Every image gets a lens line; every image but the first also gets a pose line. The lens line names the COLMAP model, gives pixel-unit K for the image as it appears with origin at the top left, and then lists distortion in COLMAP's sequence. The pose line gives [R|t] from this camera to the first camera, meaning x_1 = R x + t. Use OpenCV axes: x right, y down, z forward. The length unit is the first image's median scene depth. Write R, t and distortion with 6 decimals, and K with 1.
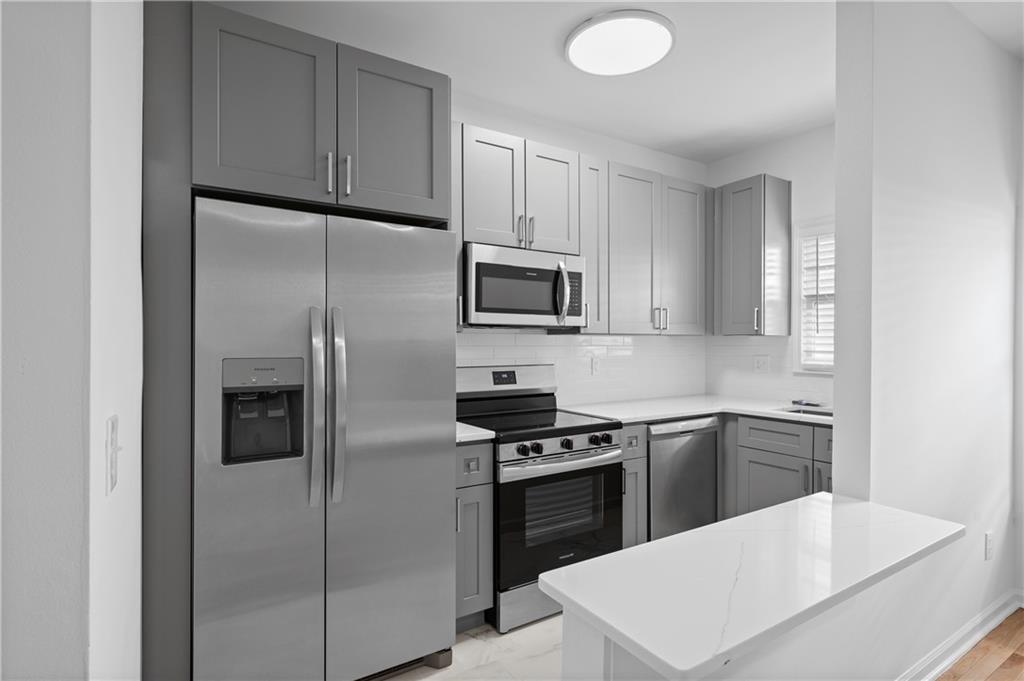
lens RADIAL K [[519.8, 0, 514.5], [0, 519.8, 338.0], [0, 0, 1]] dist [-0.002052, -0.000105]
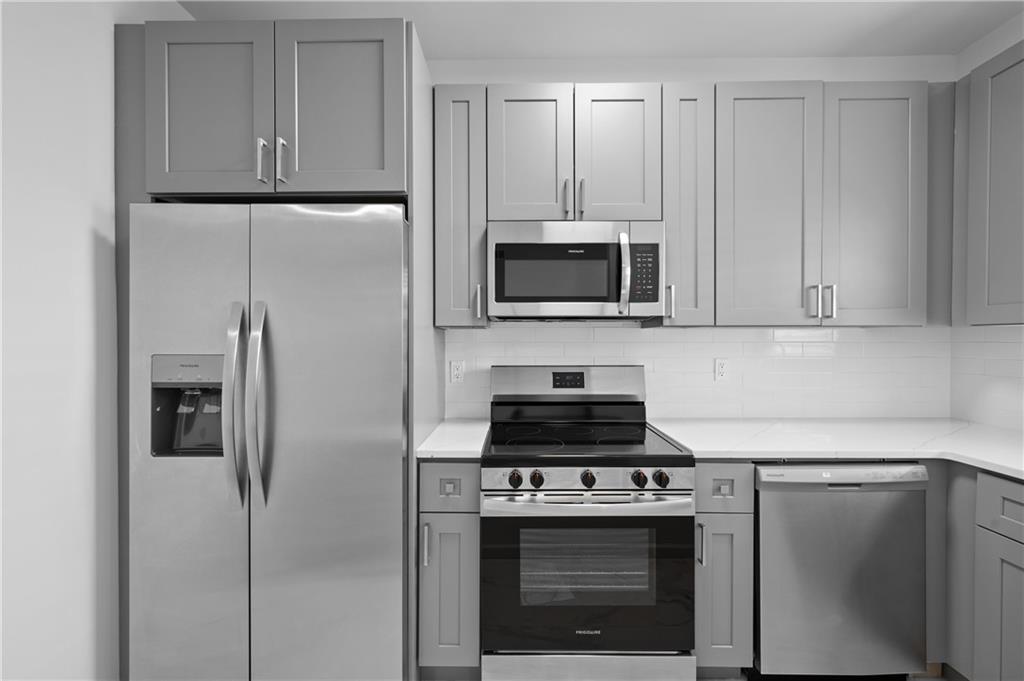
lens RADIAL K [[430.1, 0, 507.1], [0, 430.1, 336.8], [0, 0, 1]] dist [0.002424, -0.000746]
pose [[0.836324, -0.001850, -0.548232, 0.285446], [0.006345, 0.999960, 0.006305, 0.001687], [0.548199, -0.008752, 0.836302, 0.373410]]
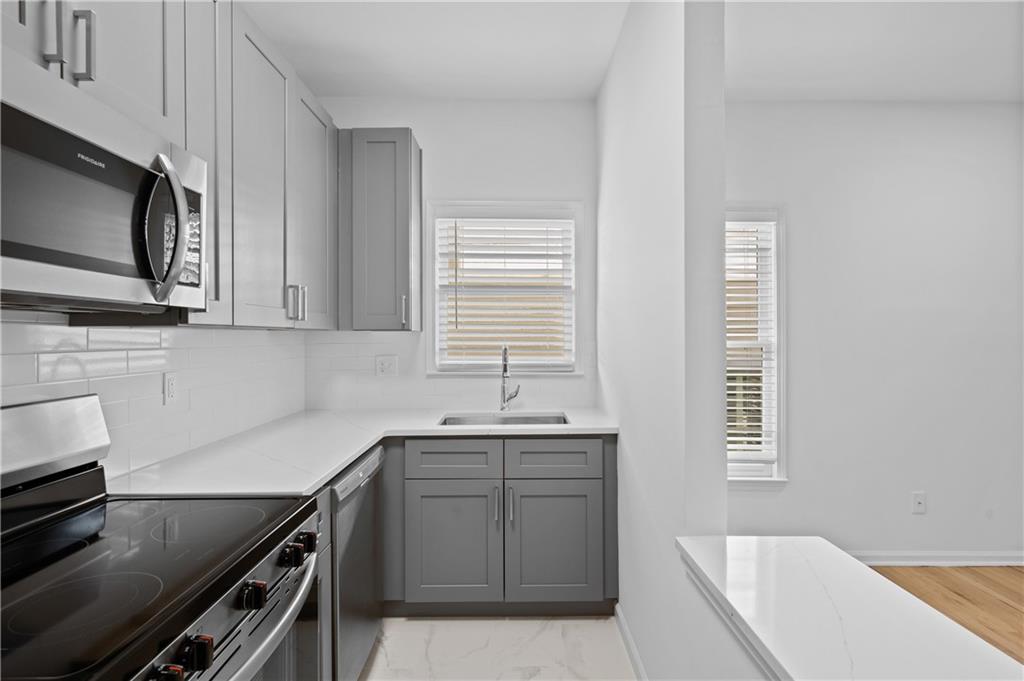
lens RADIAL K [[506.0, 0, 509.5], [0, 506.0, 335.2], [0, 0, 1]] dist [0.000663, 0.000683]
pose [[0.549084, -0.001483, 0.835766, -0.098572], [0.002027, 0.999998, 0.000443, 0.001889], [-0.835764, 0.001451, 0.549086, 0.519904]]
